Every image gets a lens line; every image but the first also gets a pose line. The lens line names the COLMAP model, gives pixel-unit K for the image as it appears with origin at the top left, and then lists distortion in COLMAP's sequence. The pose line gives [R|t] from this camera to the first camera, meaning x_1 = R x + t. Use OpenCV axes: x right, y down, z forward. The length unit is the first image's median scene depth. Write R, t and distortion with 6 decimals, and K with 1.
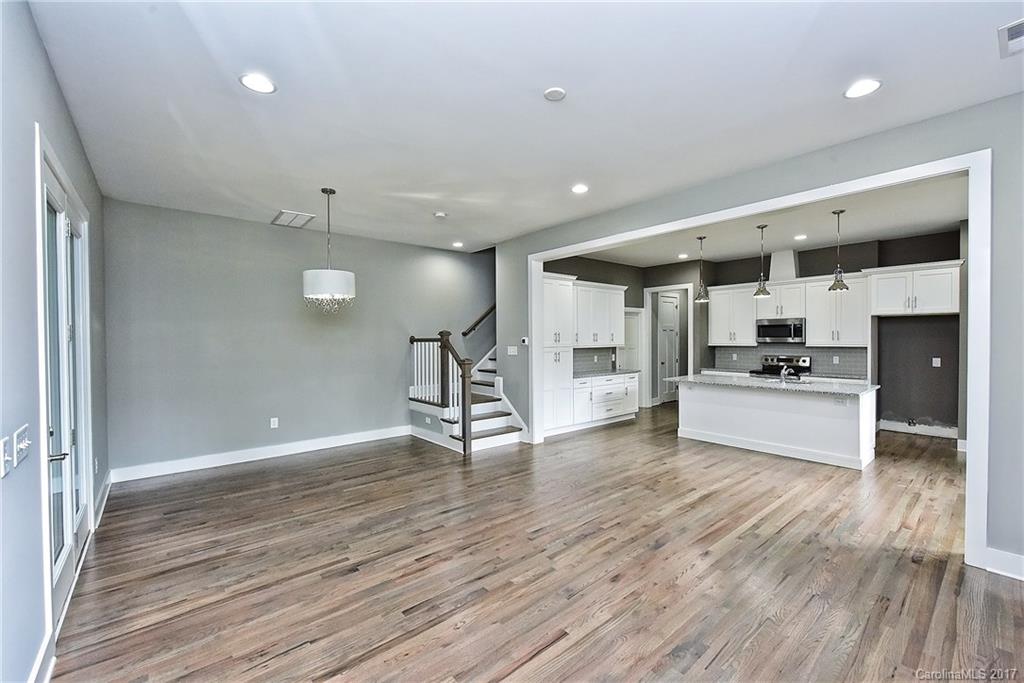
lens RADIAL K [[424.8, 0, 512.0], [0, 424.8, 341.5], [0, 0, 1]] dist [-0.000409, -0.000138]
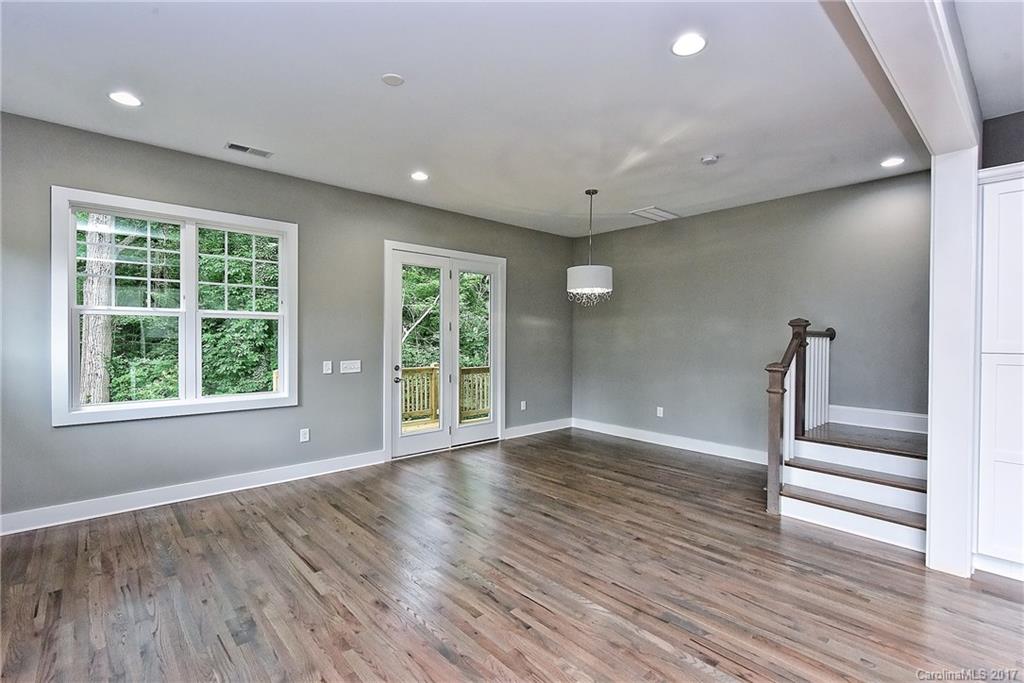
lens RADIAL K [[468.6, 0, 512.0], [0, 468.6, 341.5], [0, 0, 1]] dist [0.001419, -0.000688]
pose [[0.032934, 0.020909, -0.999239, 0.763052], [-0.016307, 0.999659, 0.020381, 0.001302], [0.999325, 0.015623, 0.033263, 0.785882]]
